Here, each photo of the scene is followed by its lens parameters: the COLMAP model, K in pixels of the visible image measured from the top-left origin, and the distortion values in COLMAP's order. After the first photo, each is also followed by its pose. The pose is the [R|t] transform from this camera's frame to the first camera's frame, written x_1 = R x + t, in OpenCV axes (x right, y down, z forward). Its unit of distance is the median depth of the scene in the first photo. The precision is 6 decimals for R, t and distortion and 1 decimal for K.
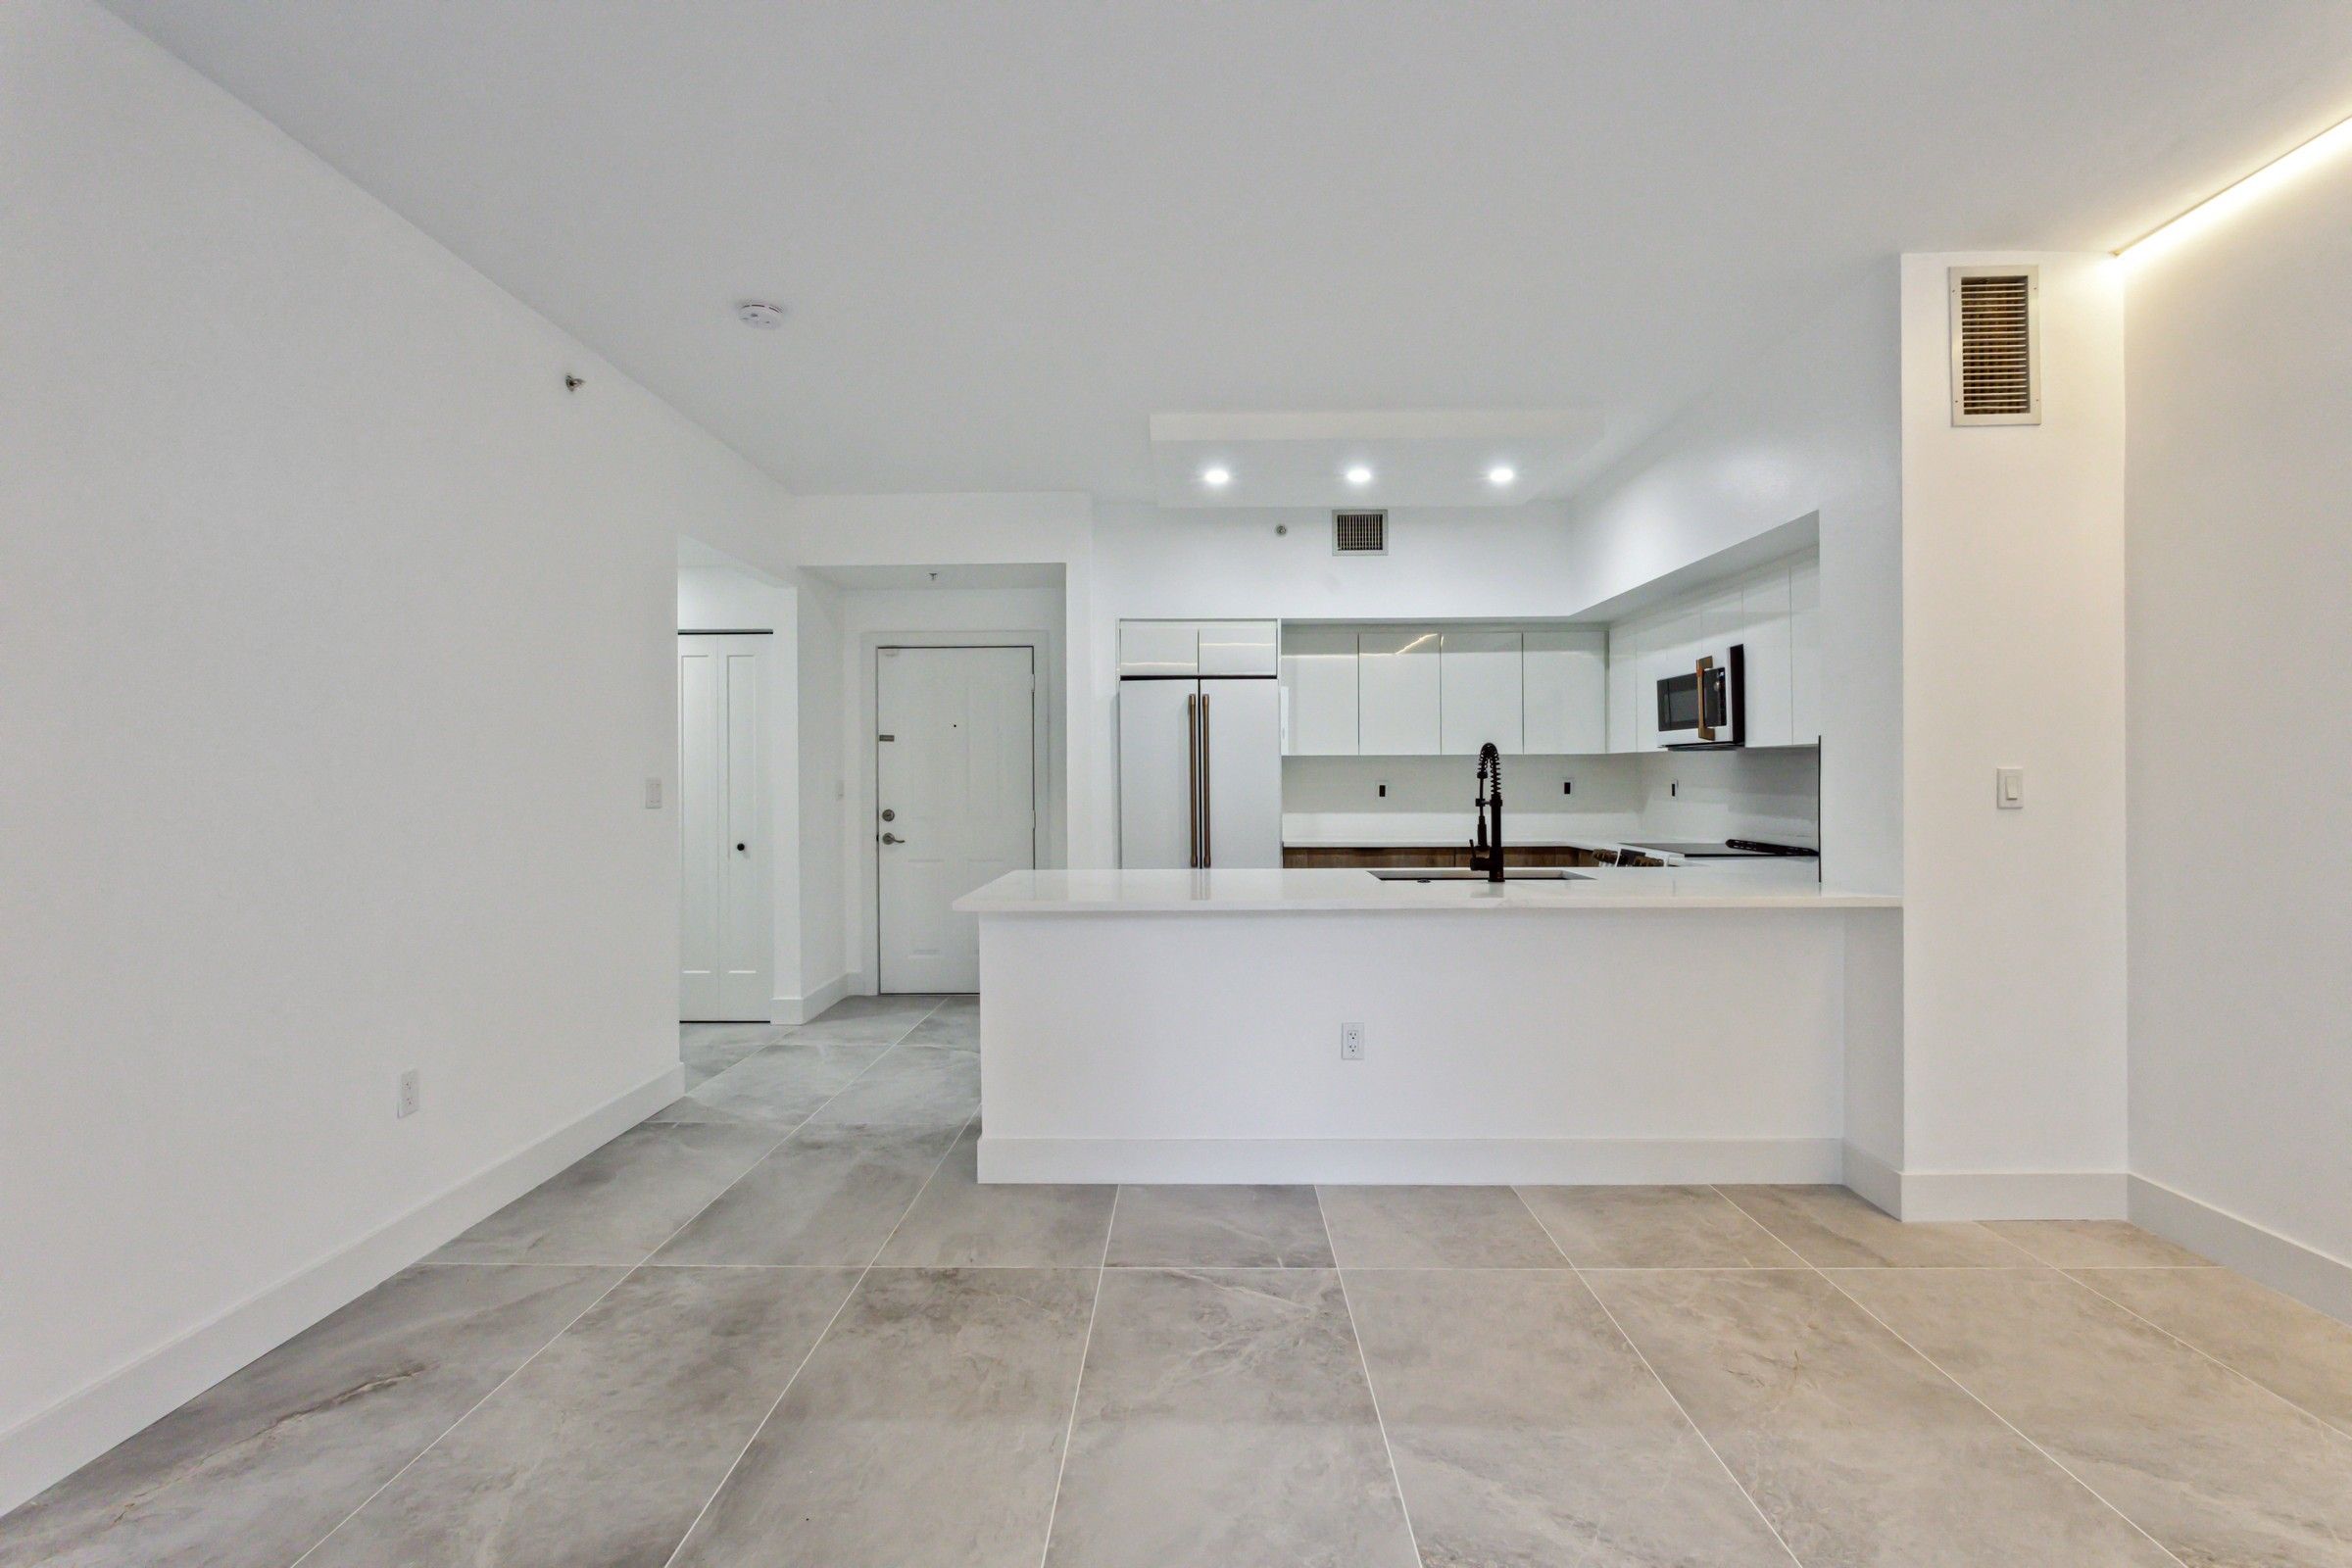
lens RADIAL K [[1123.2, 0, 1172.3], [0, 1123.2, 785.7], [0, 0, 1]] dist [-0.001680, -0.000289]
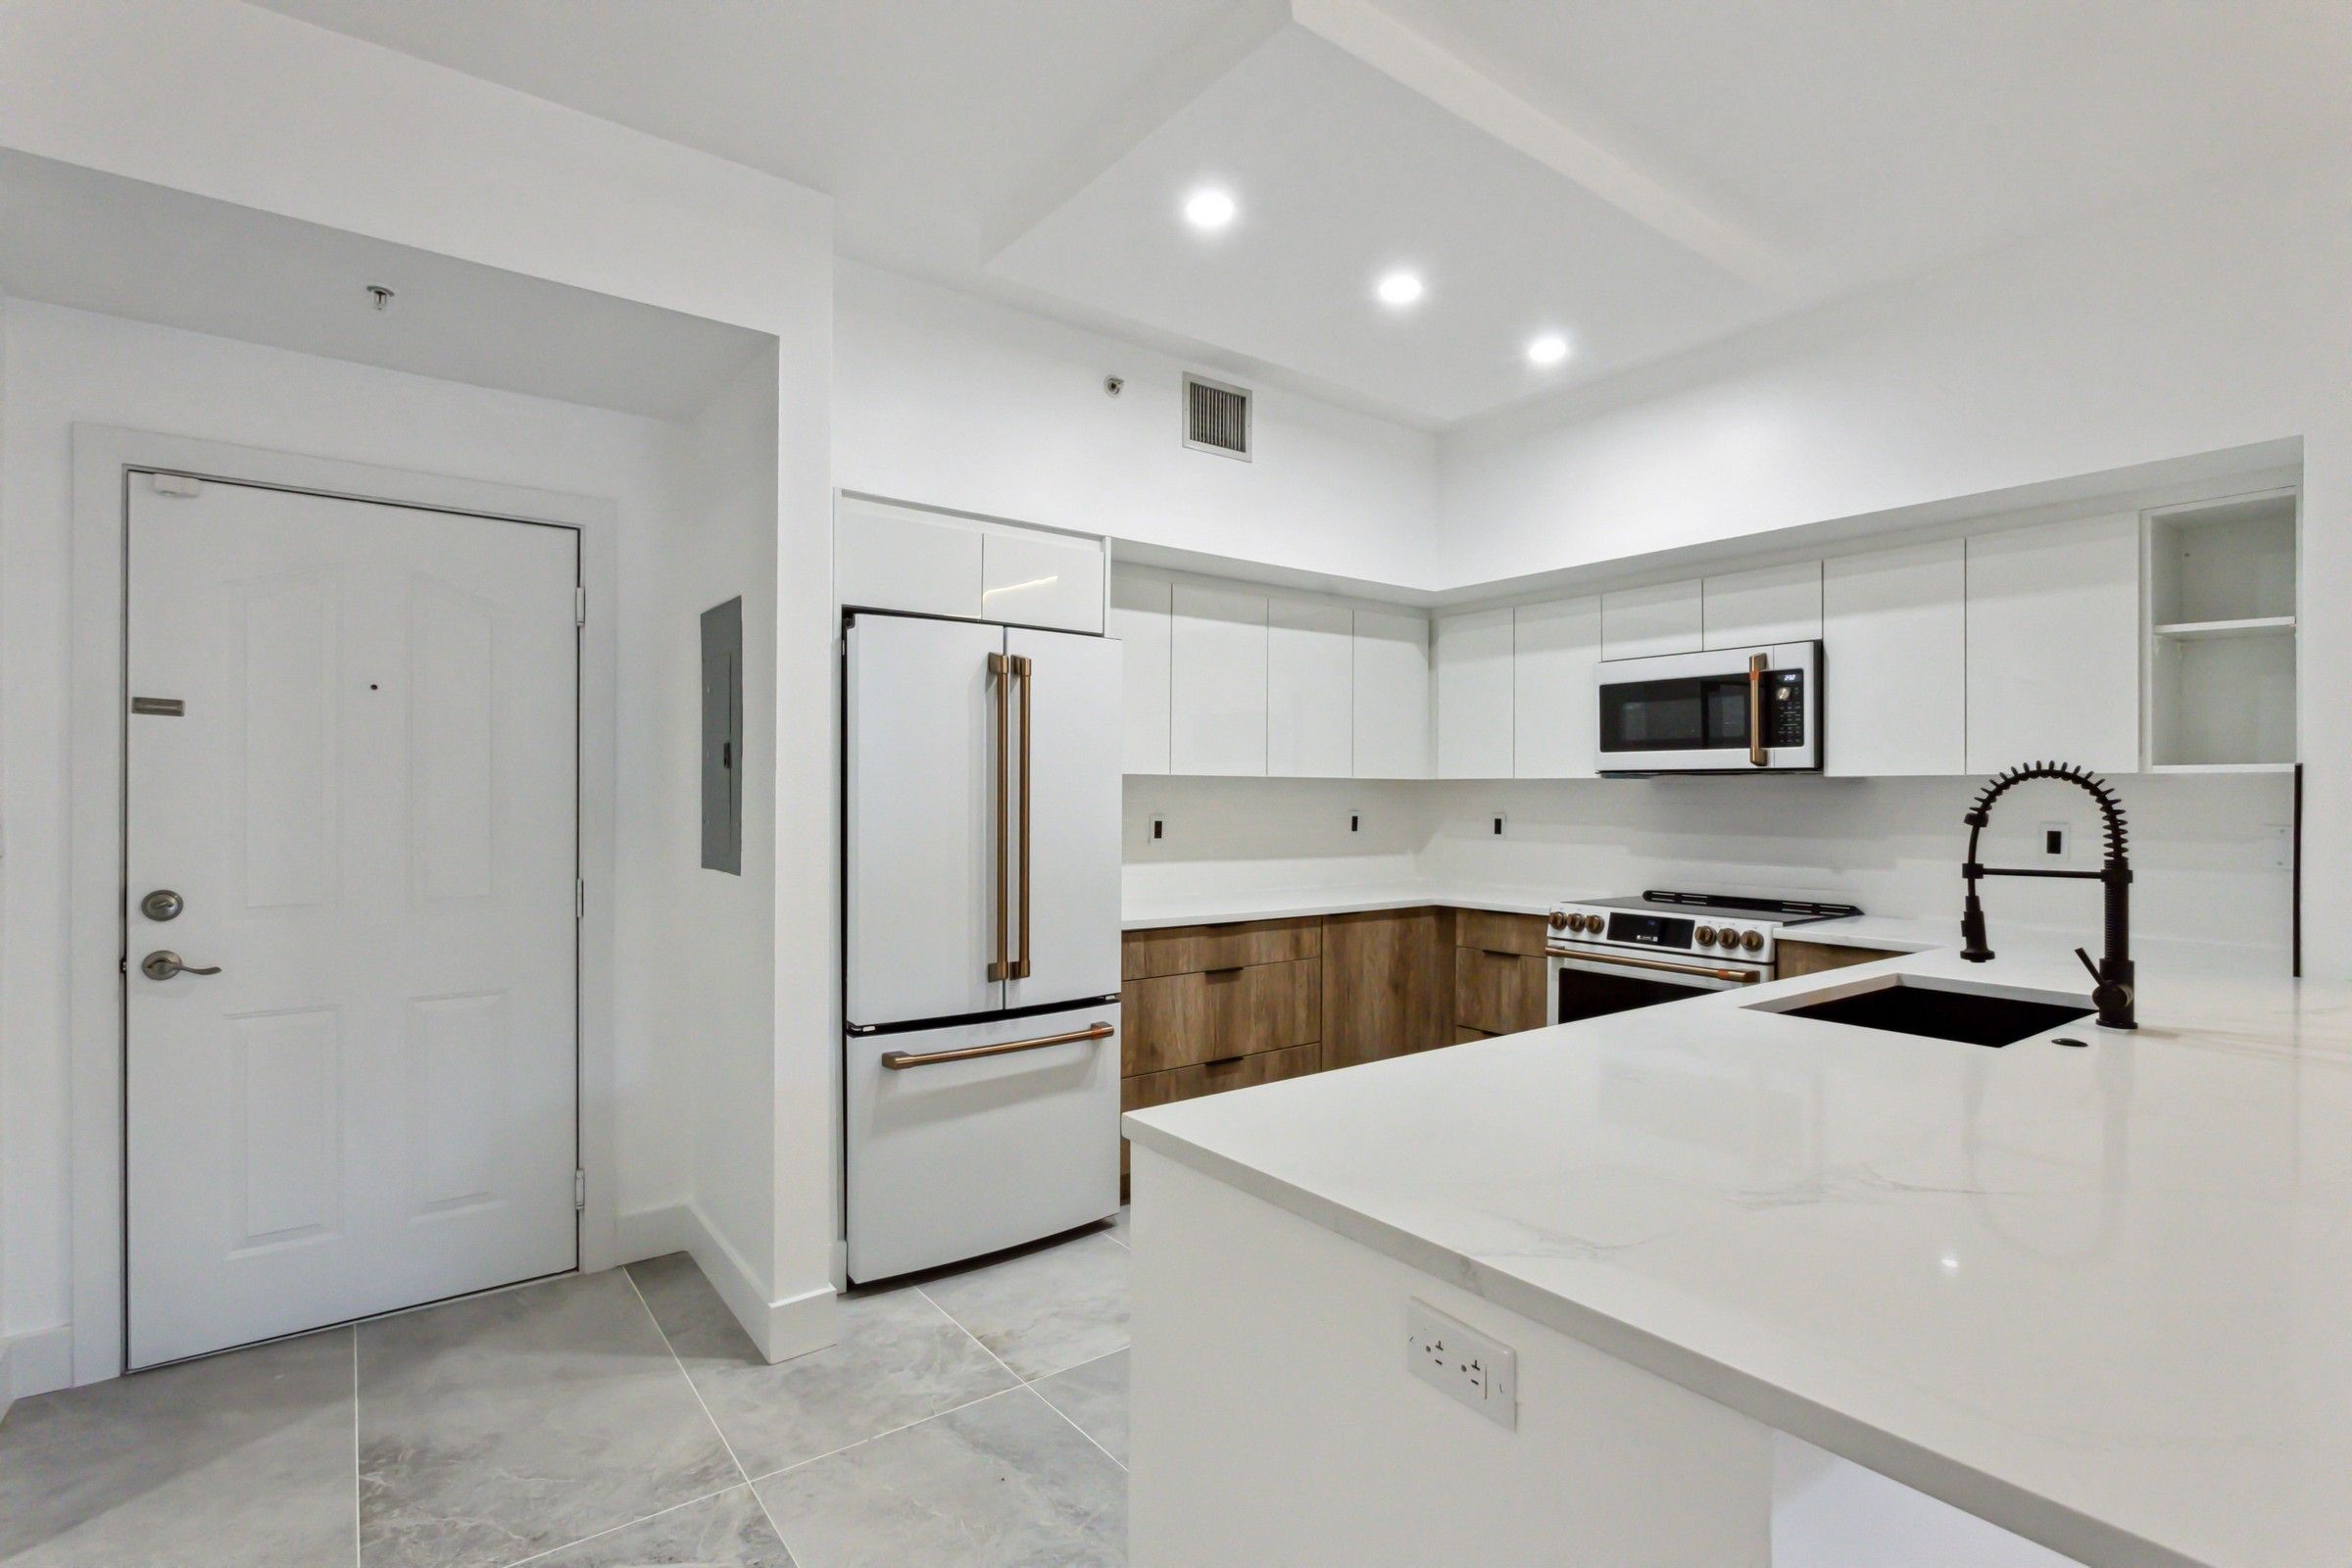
lens RADIAL K [[1115.7, 0, 1155.7], [0, 1115.7, 792.7], [0, 0, 1]] dist [-0.004710, -0.000905]
pose [[0.791019, 0.010431, 0.611702, -0.290820], [-0.002429, 0.999900, -0.013909, -0.010720], [-0.611786, 0.009517, 0.790966, 0.653014]]
